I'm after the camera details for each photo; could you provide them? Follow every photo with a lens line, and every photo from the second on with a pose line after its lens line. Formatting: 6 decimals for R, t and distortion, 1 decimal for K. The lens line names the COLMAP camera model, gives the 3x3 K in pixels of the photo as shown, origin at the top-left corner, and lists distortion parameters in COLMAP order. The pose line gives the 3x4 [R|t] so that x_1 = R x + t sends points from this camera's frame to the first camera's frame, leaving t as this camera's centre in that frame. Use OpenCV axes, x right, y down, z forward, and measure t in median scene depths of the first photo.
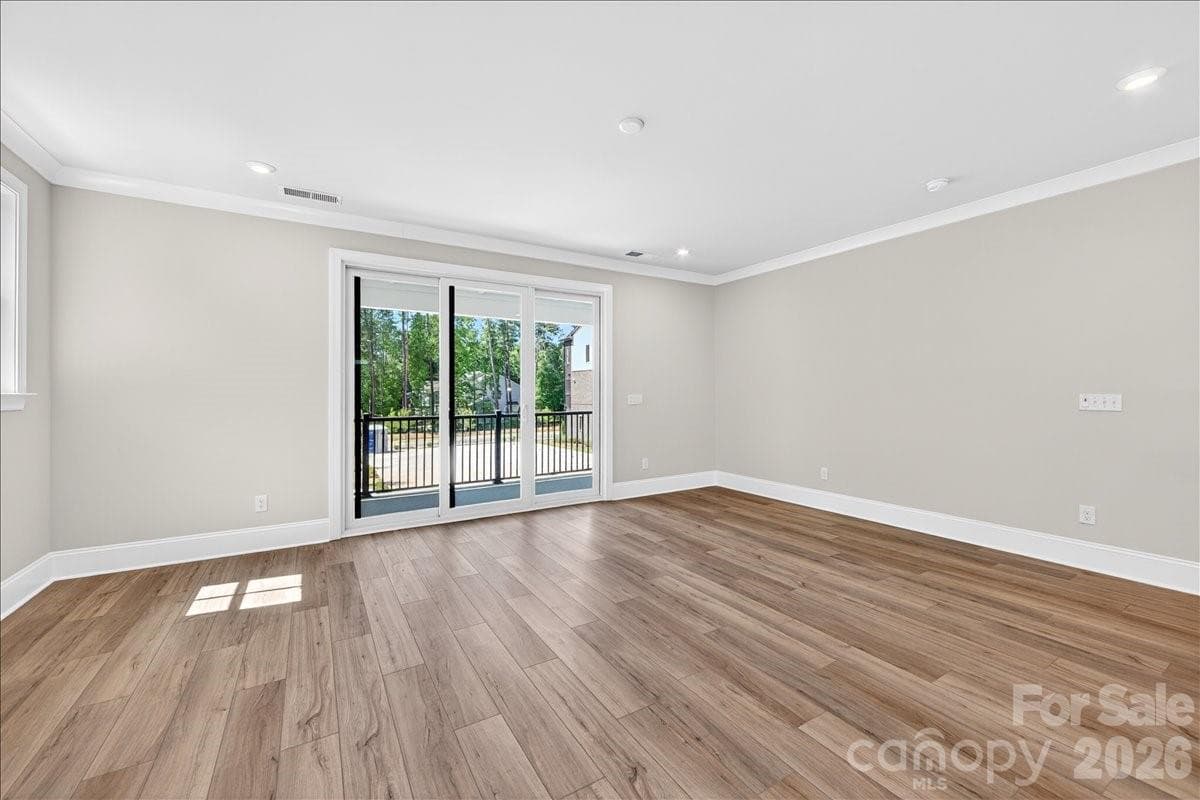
lens RADIAL K [[469.7, 0, 602.8], [0, 469.7, 387.3], [0, 0, 1]] dist [-0.002979, -0.001030]
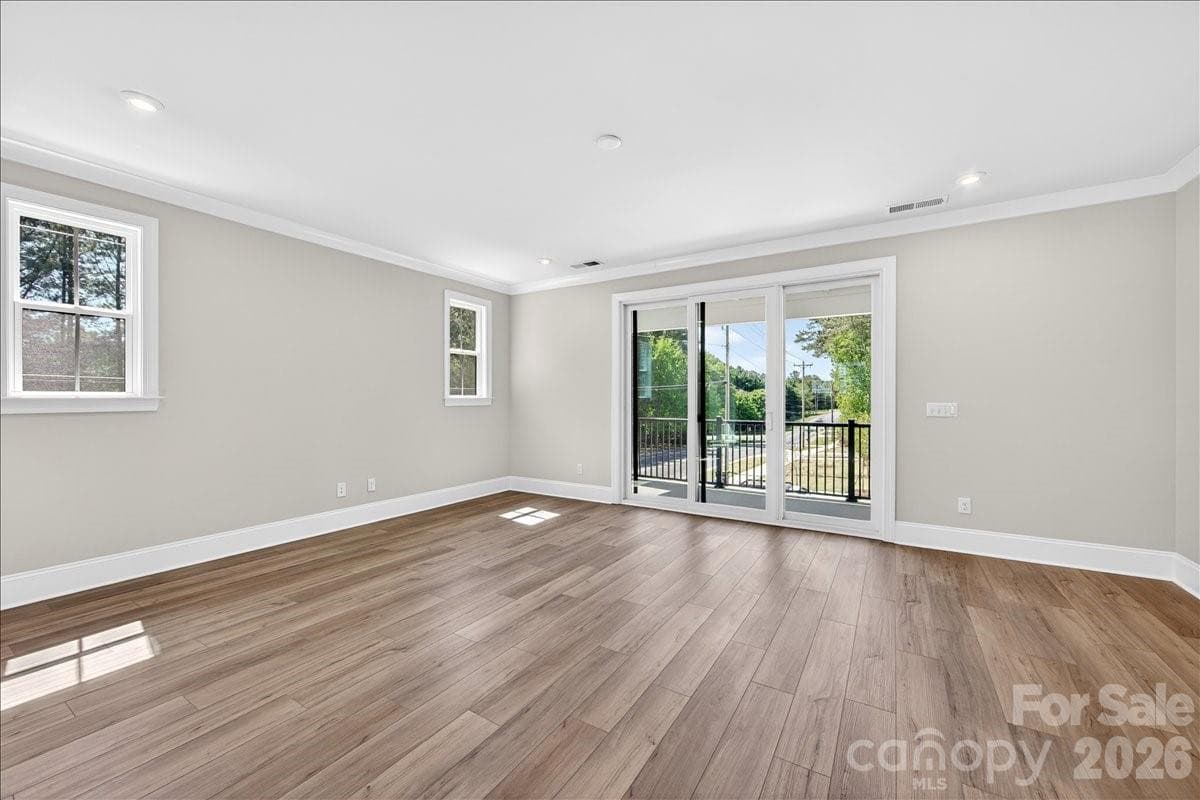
lens RADIAL K [[469.7, 0, 606.3], [0, 469.7, 406.1], [0, 0, 1]] dist [-0.002979, -0.001030]
pose [[0.456532, 0.019210, -0.889500, 0.607330], [0.008156, 0.999634, 0.025775, -0.003128], [0.889670, -0.019022, 0.456208, 0.318463]]
